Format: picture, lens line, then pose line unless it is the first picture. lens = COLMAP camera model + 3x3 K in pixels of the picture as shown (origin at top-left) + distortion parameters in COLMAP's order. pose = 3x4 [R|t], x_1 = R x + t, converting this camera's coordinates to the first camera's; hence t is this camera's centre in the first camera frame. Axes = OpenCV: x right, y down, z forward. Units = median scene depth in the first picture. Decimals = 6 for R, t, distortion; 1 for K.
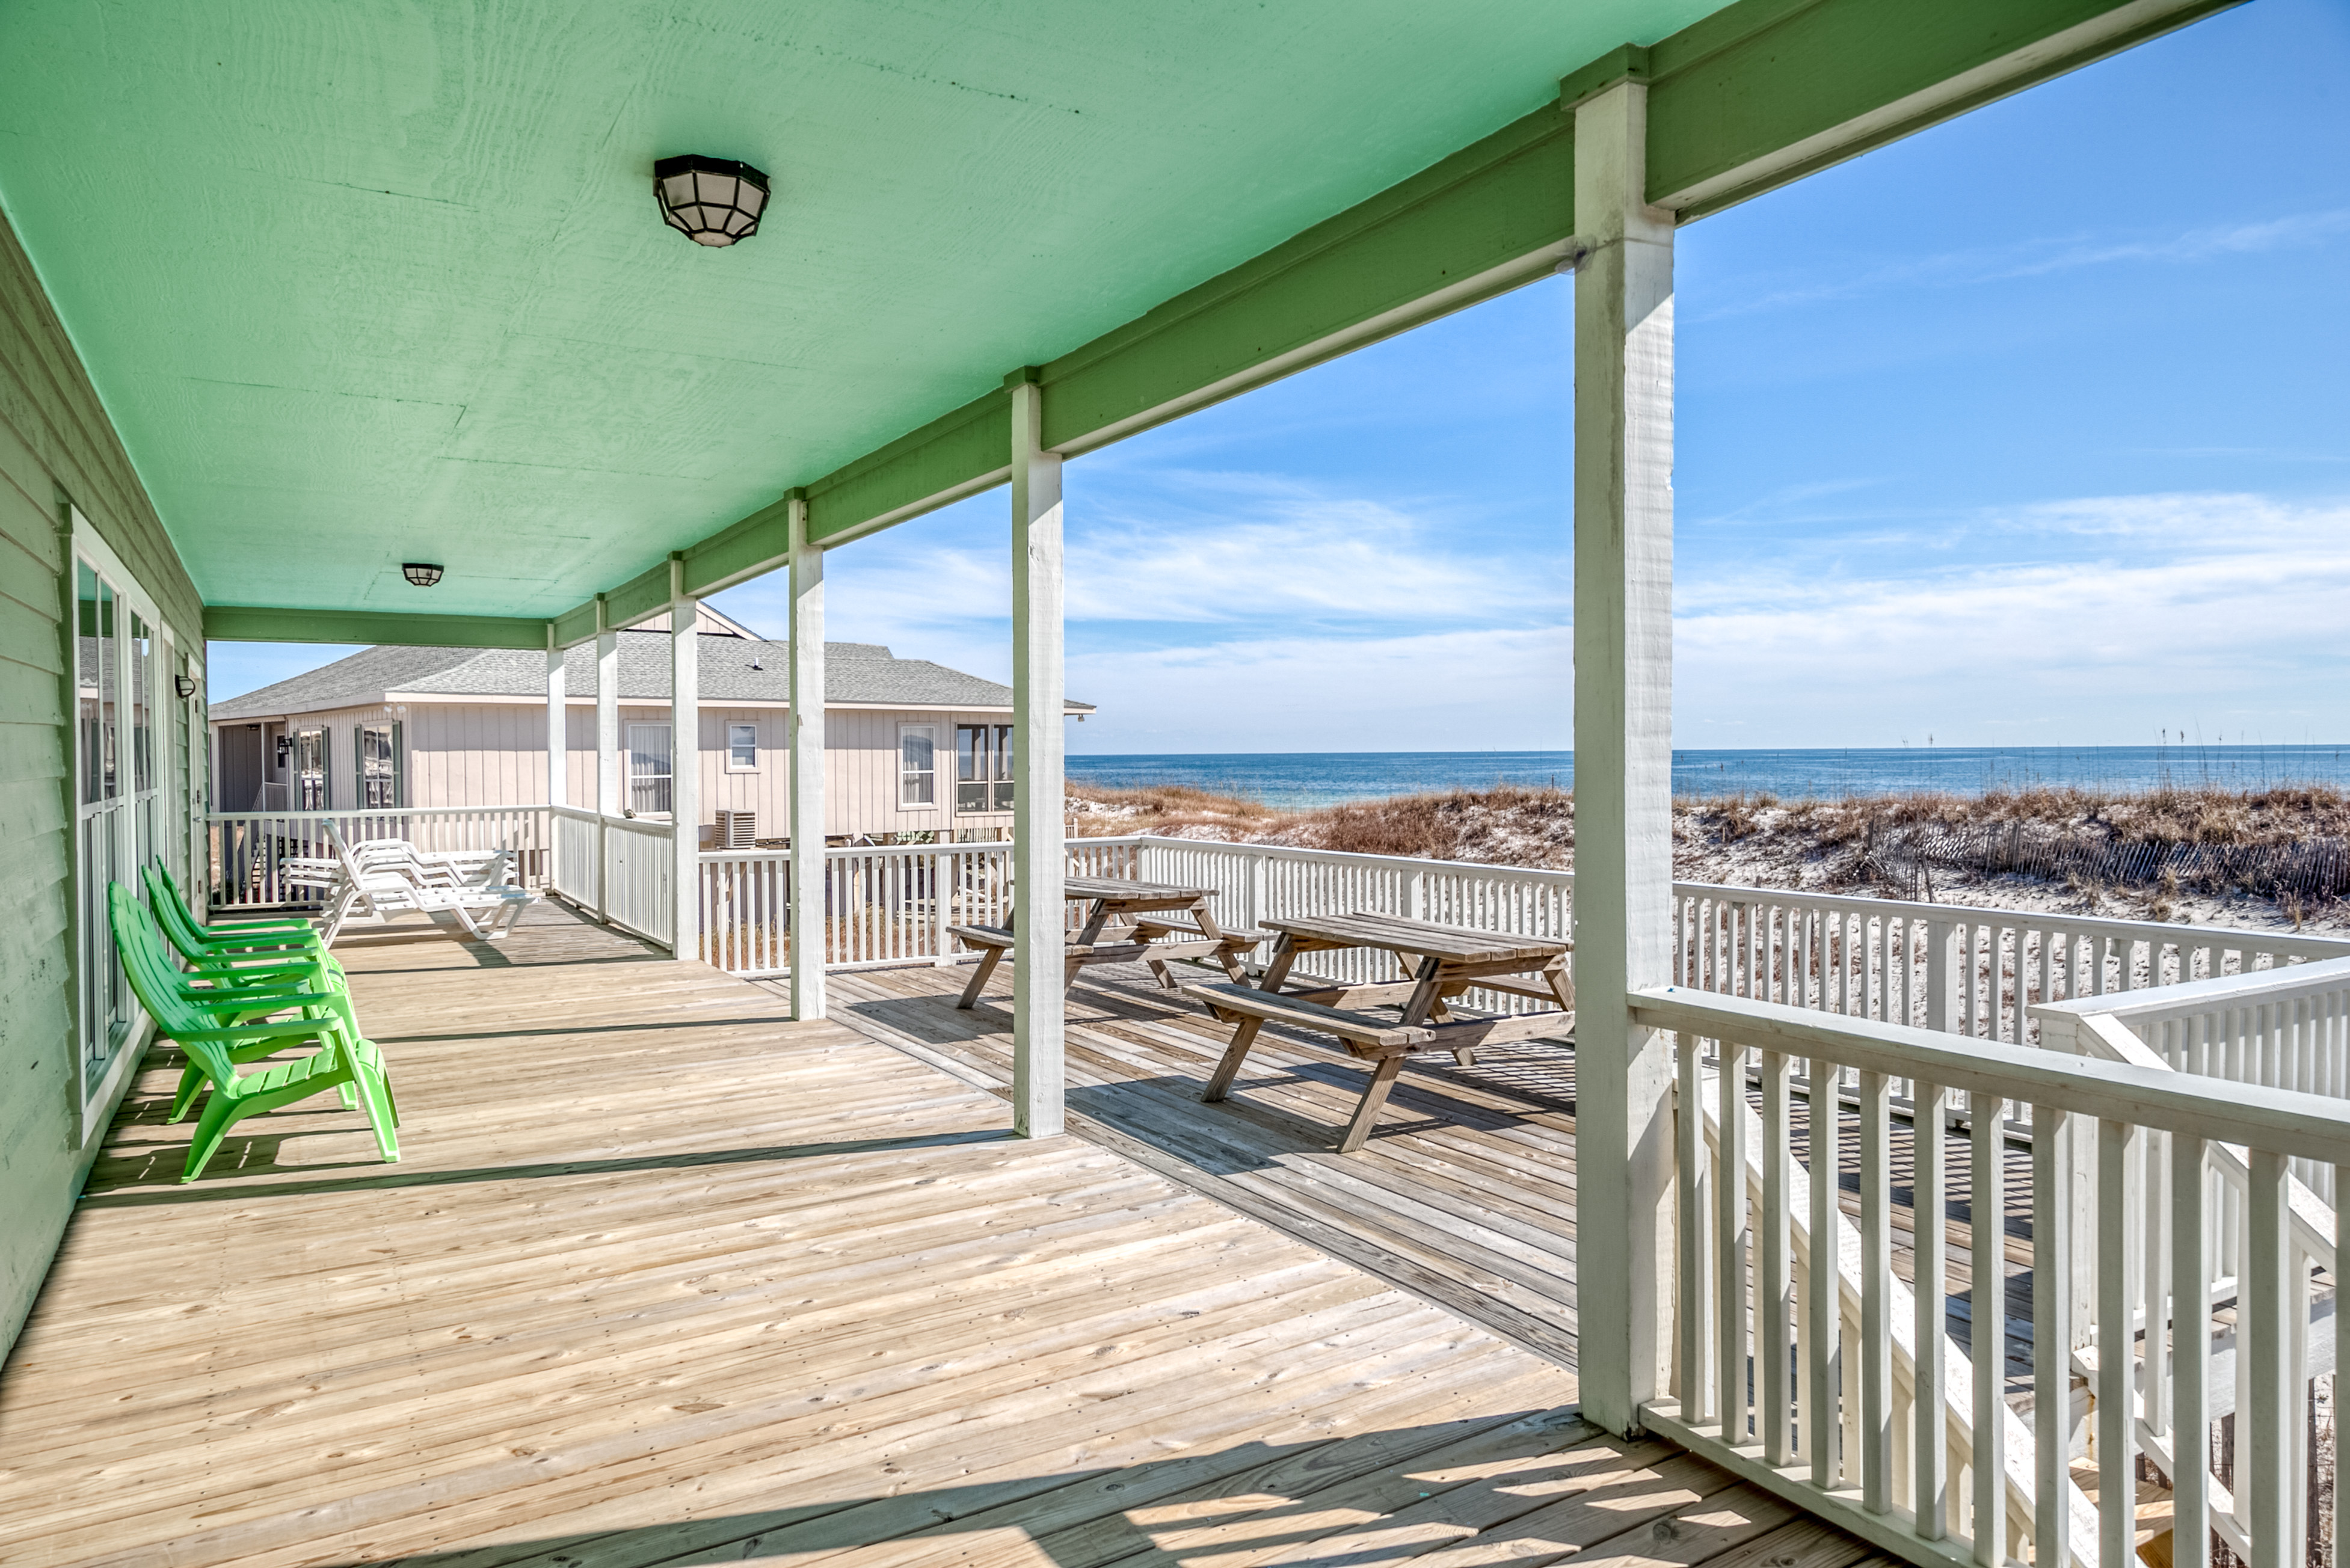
lens RADIAL K [[1519.4, 0, 1172.9], [0, 1519.4, 780.3], [0, 0, 1]] dist [0.001188, 0.001200]
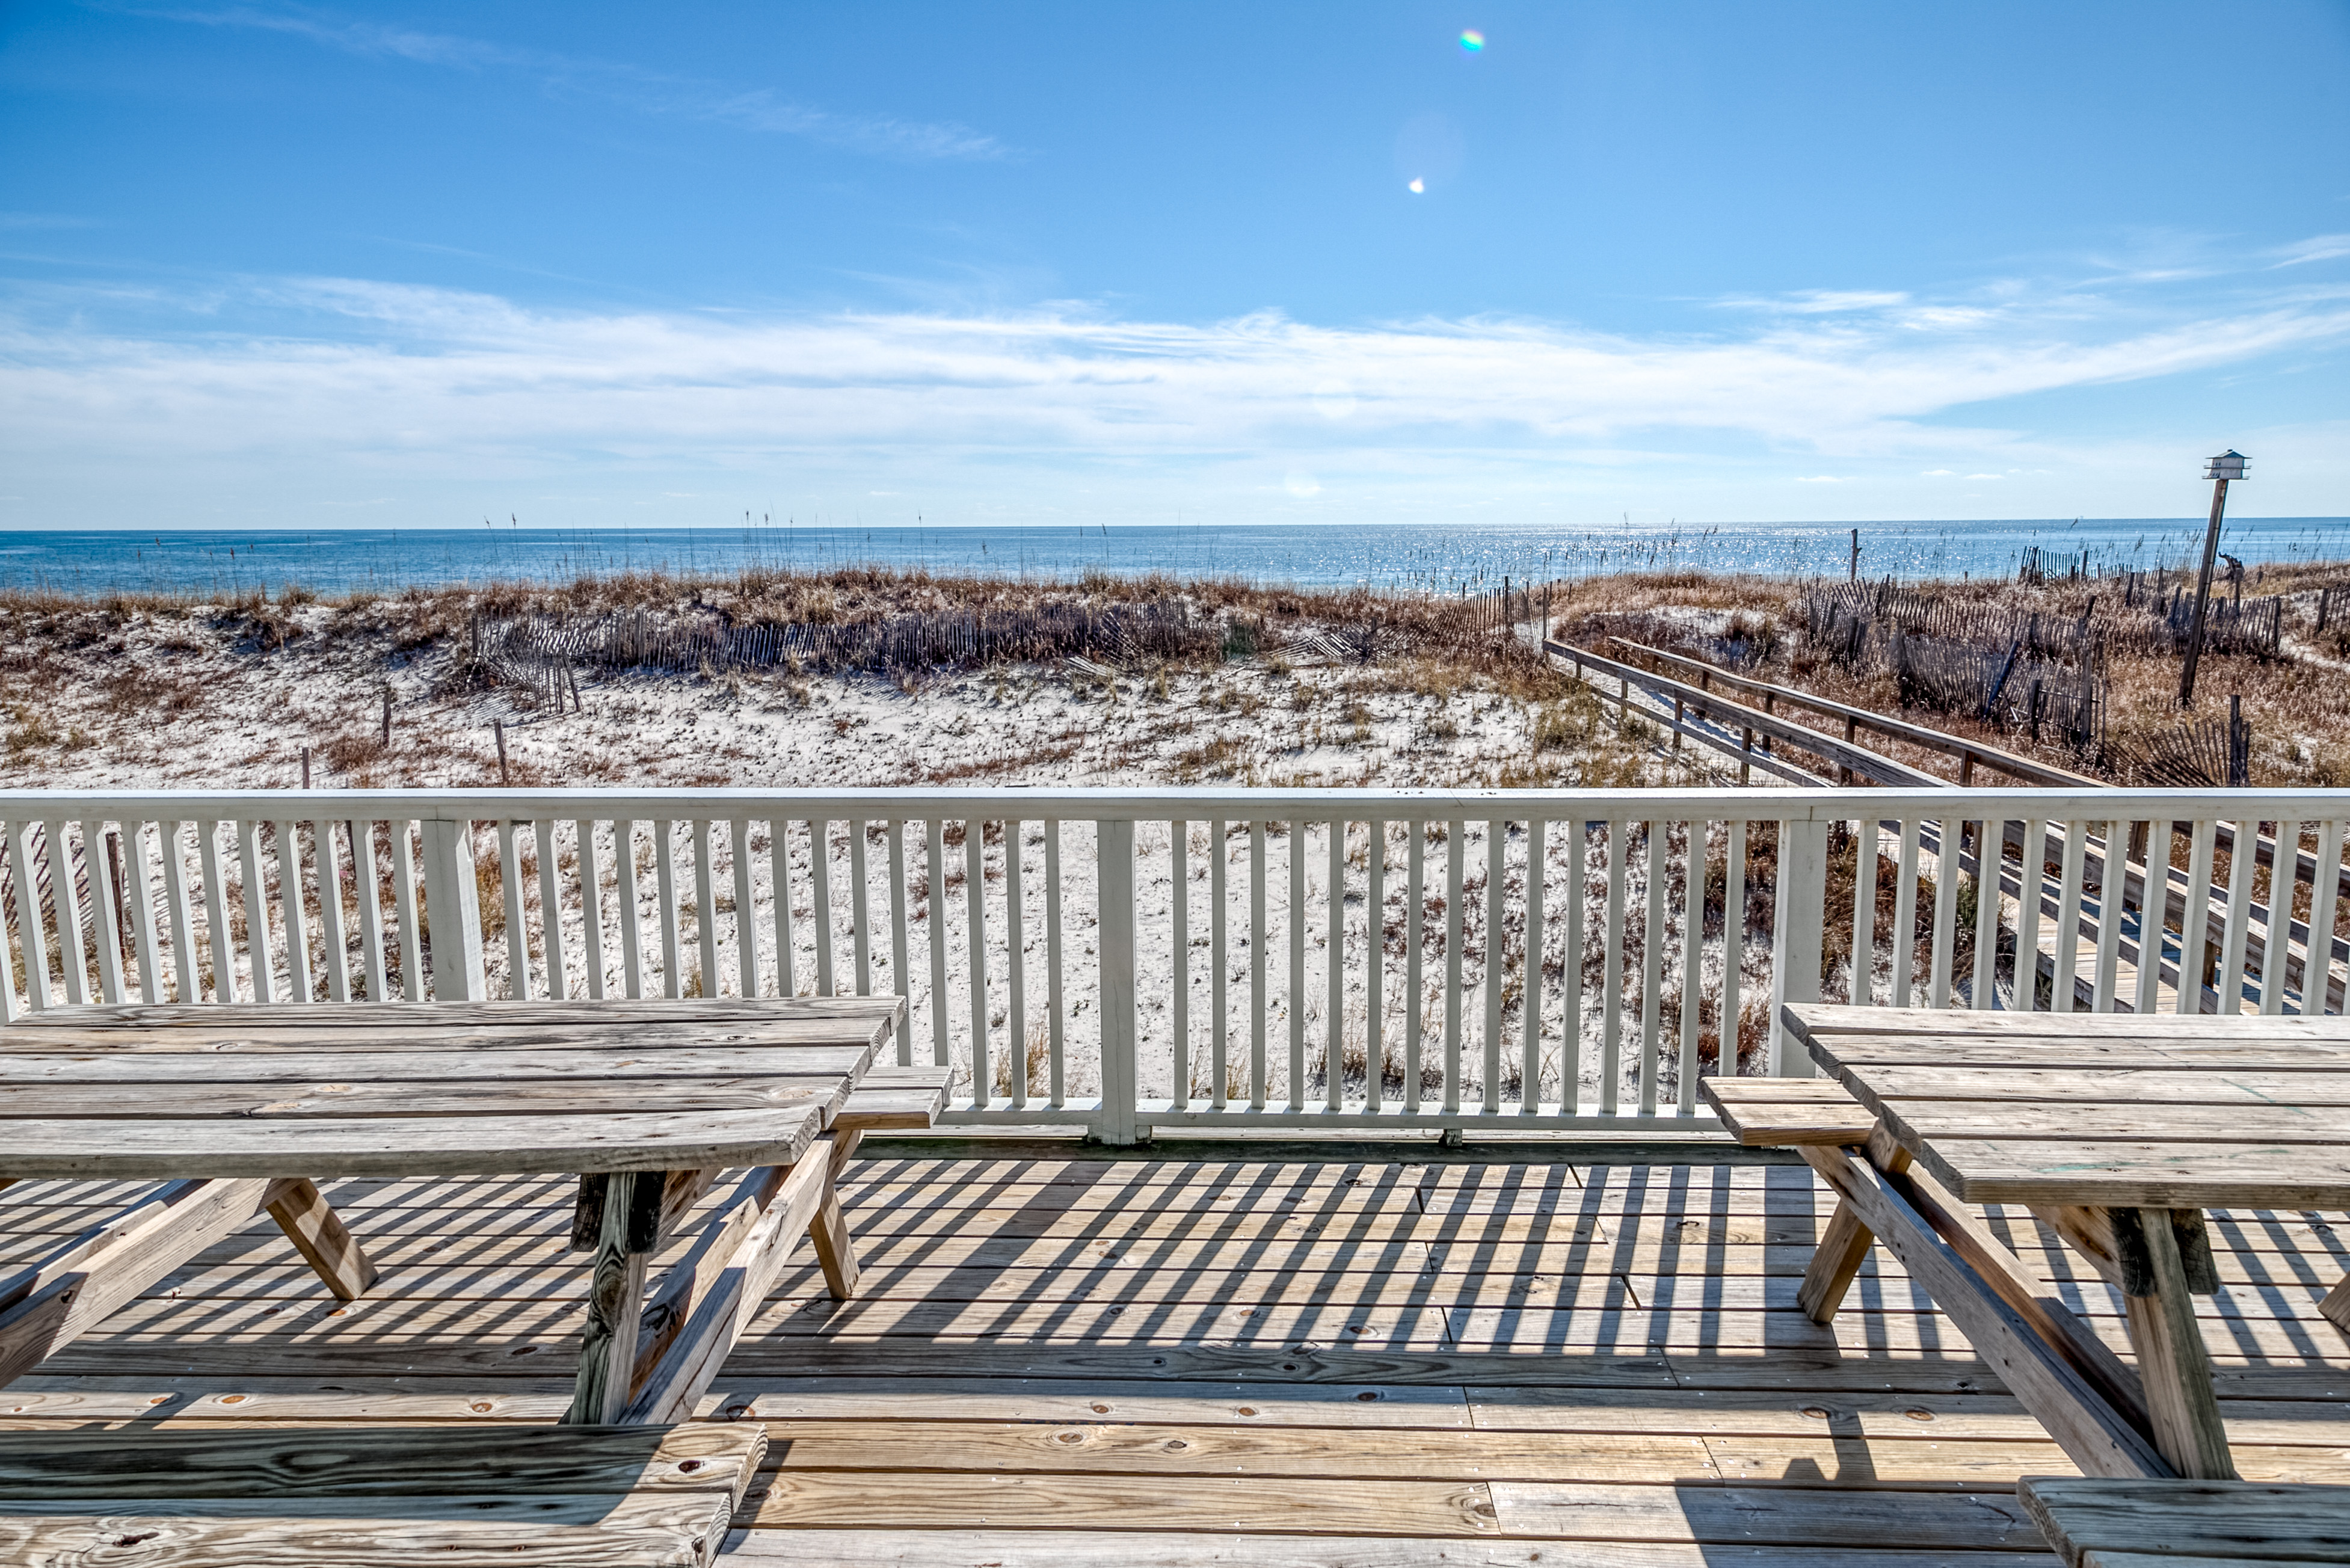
lens RADIAL K [[1519.4, 0, 1177.3], [0, 1519.4, 776.5], [0, 0, 1]] dist [0.001188, 0.001200]
pose [[0.520658, -0.132193, 0.843469, -0.053068], [0.014987, 0.989203, 0.145782, -0.001841], [-0.853634, -0.063261, 0.517018, 0.193827]]
